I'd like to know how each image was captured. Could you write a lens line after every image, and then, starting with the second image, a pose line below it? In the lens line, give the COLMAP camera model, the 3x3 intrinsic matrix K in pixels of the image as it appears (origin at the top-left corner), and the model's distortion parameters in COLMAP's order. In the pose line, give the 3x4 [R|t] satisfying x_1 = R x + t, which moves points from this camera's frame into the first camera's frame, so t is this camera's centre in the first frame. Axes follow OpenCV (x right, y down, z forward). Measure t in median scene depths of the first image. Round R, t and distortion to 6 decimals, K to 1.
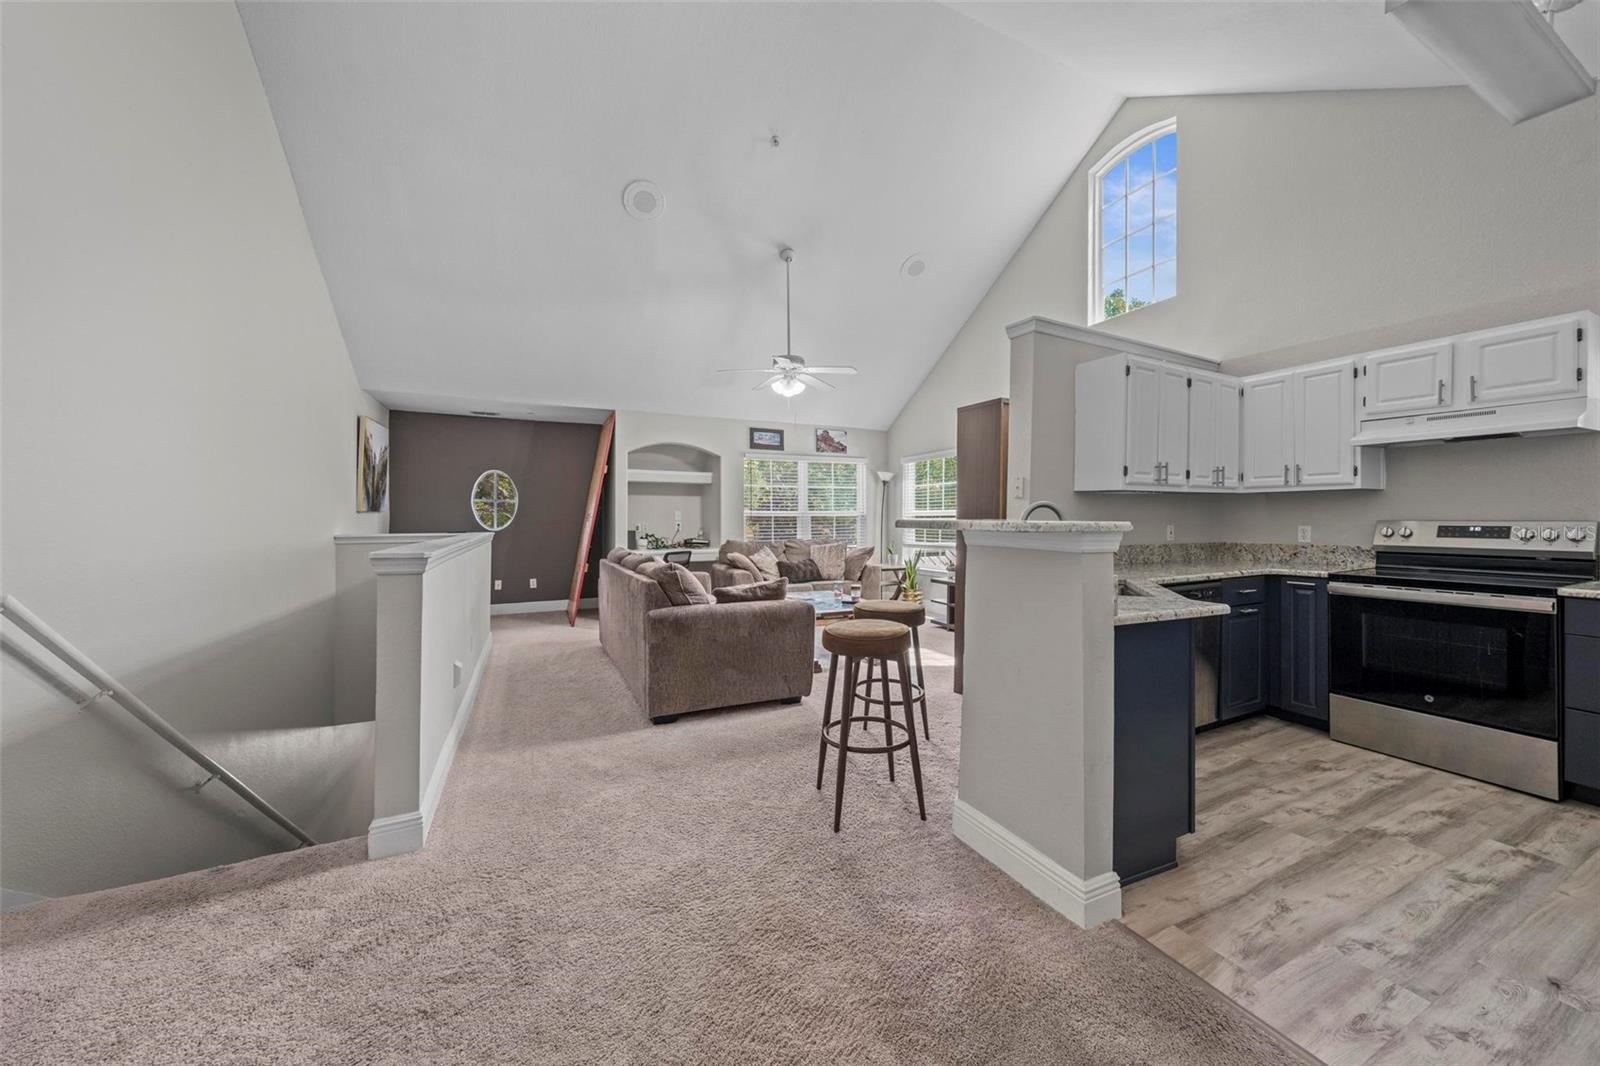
lens RADIAL K [[550.5, 0, 808.2], [0, 550.5, 522.8], [0, 0, 1]] dist [-0.001055, -0.000201]
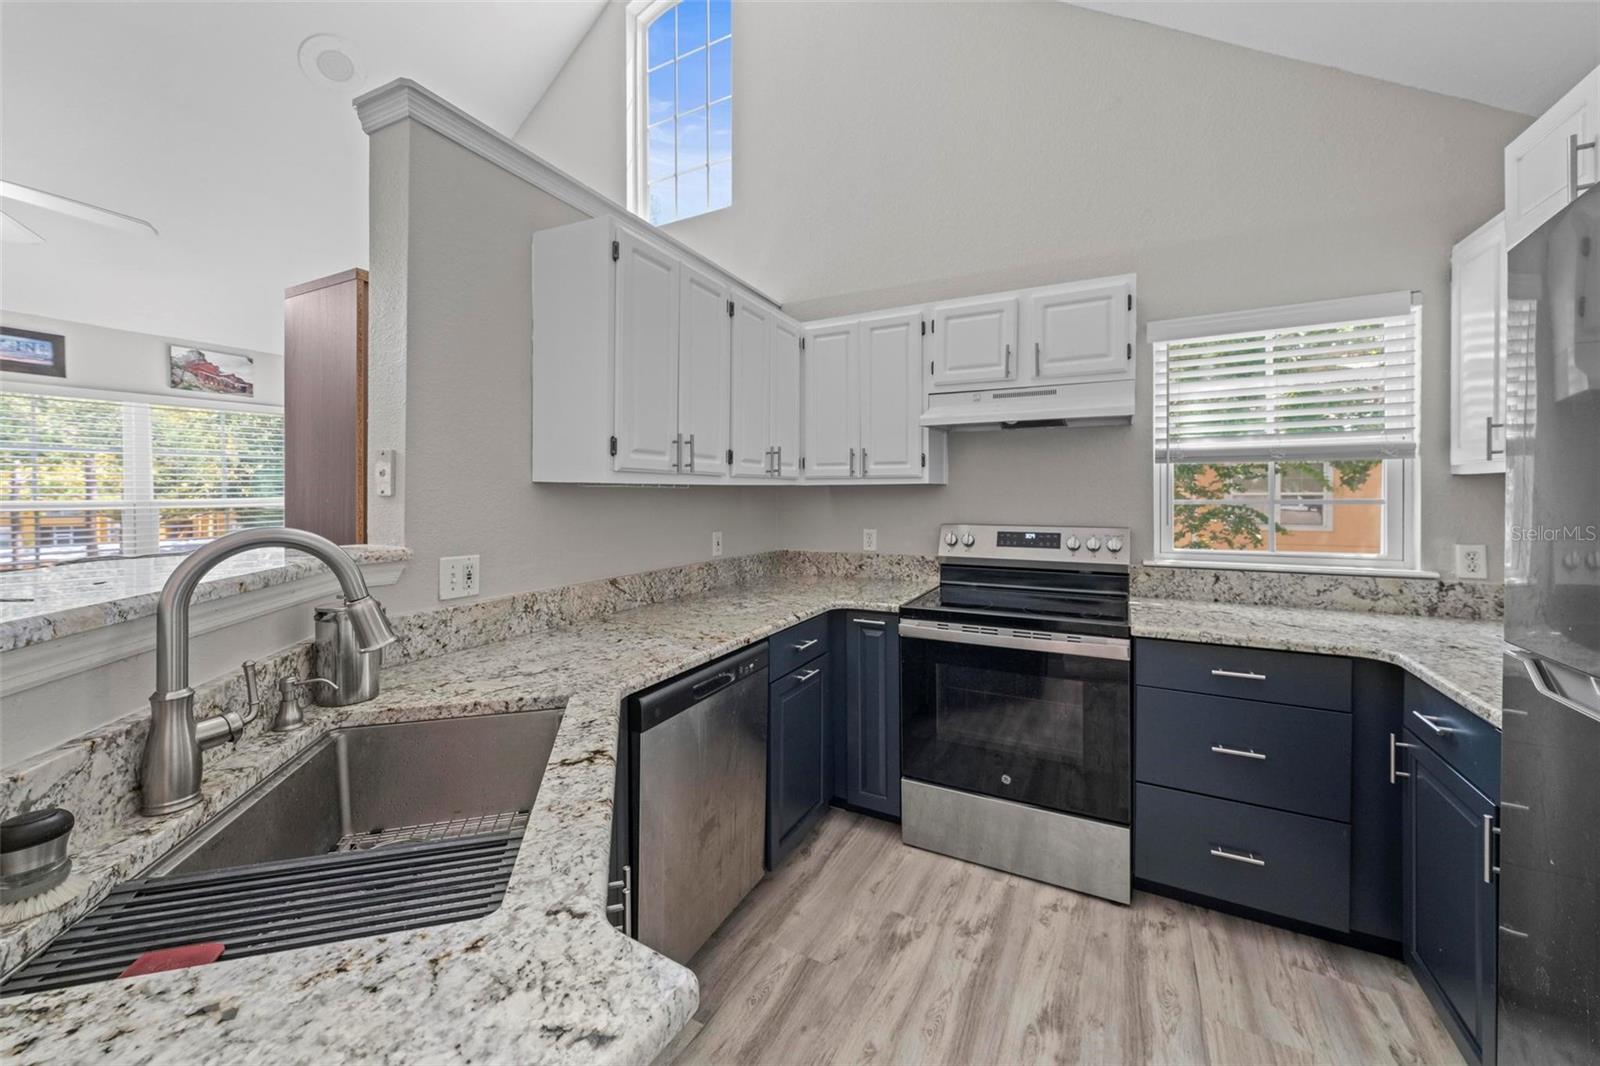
lens RADIAL K [[606.9, 0, 794.6], [0, 606.9, 496.0], [0, 0, 1]] dist [-0.000491, 0.000416]
pose [[0.813647, -0.005135, 0.581336, 0.330674], [0.008707, 0.999956, -0.003354, -0.038431], [-0.581294, 0.007790, 0.813656, 0.379387]]
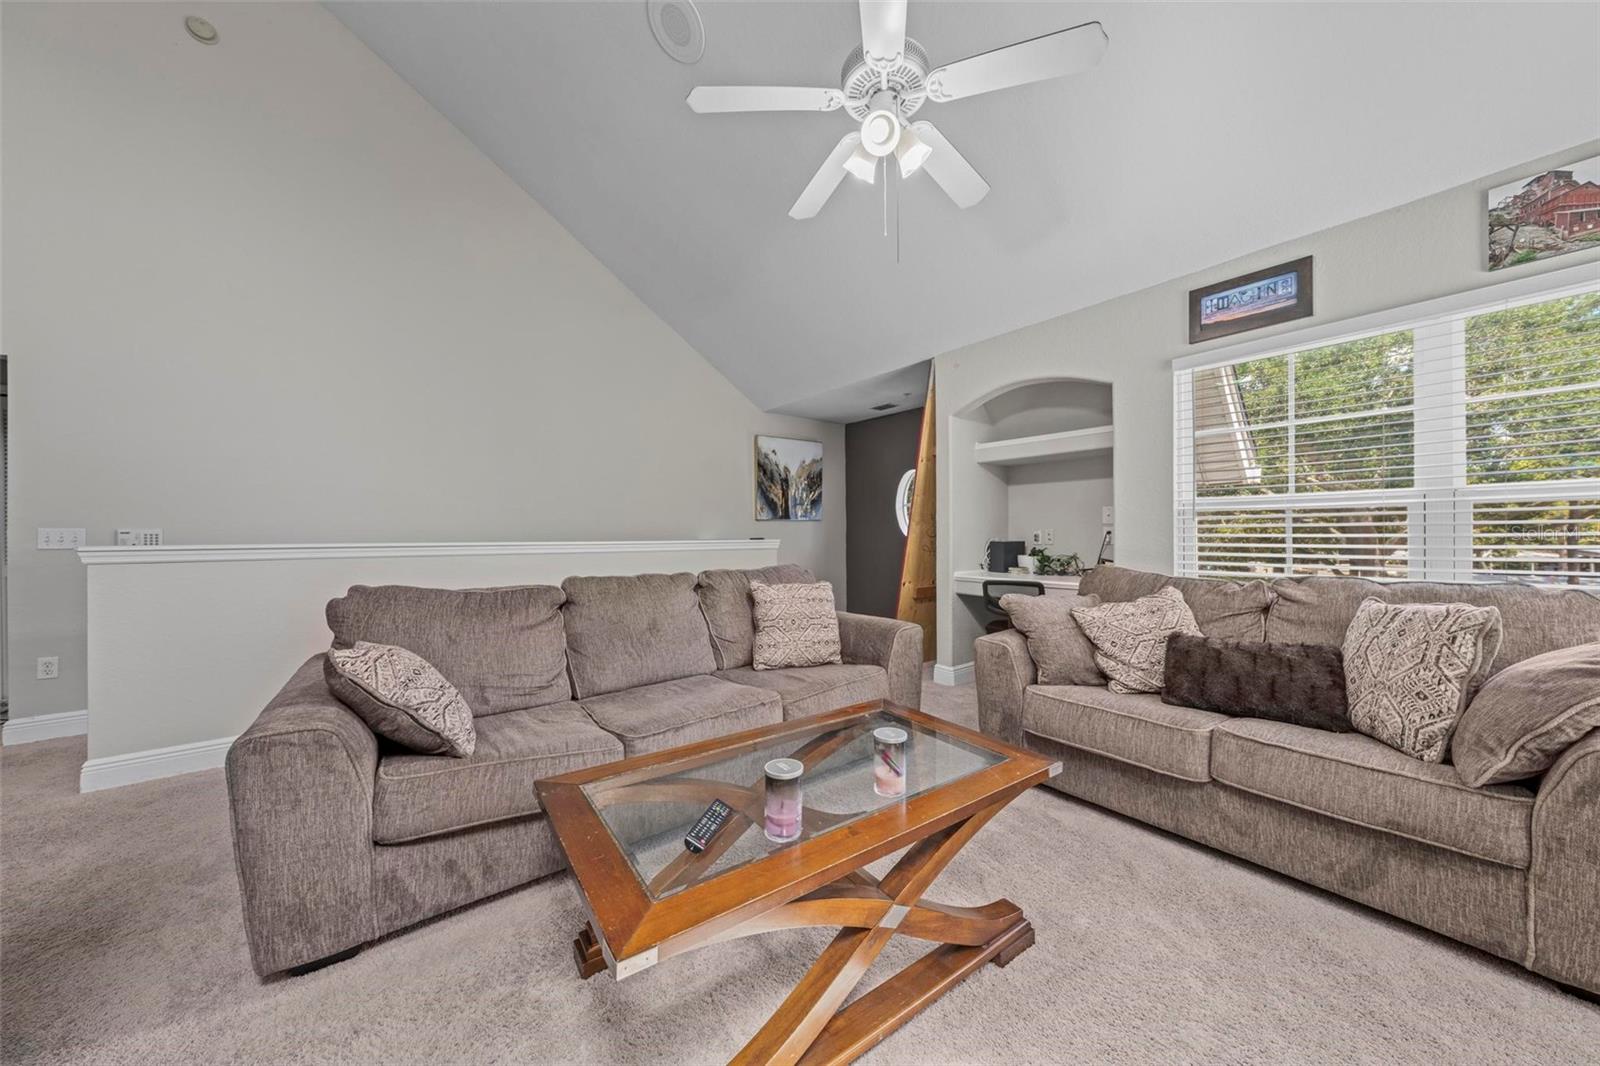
lens RADIAL K [[550.5, 0, 785.5], [0, 550.5, 534.8], [0, 0, 1]] dist [-0.001055, -0.000201]
pose [[0.196649, -0.002131, -0.980472, 0.443149], [-0.005459, 0.999980, -0.003269, 0.014814], [0.980459, 0.005996, 0.196633, 1.221745]]
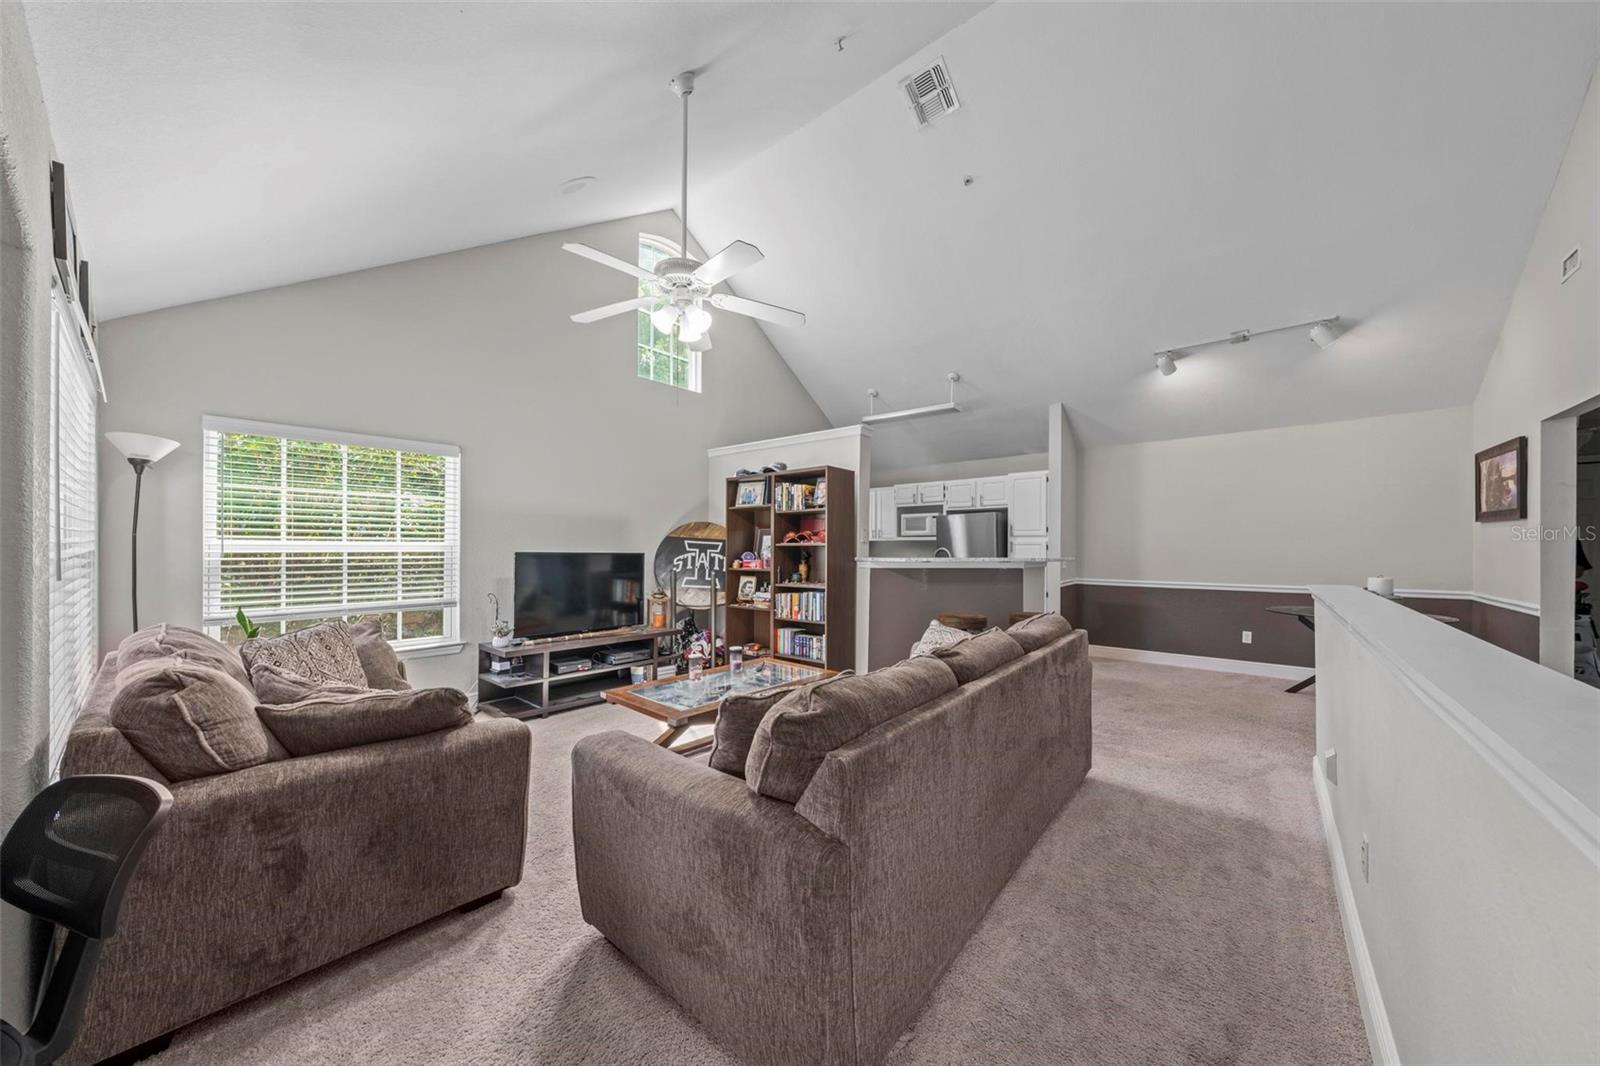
lens RADIAL K [[550.5, 0, 809.0], [0, 550.5, 545.3], [0, 0, 1]] dist [-0.001055, -0.000201]
pose [[-0.410985, 0.001467, 0.911641, -0.833279], [0.003752, 0.999993, 0.000083, -0.036740], [-0.911634, 0.003455, -0.410988, 1.586761]]
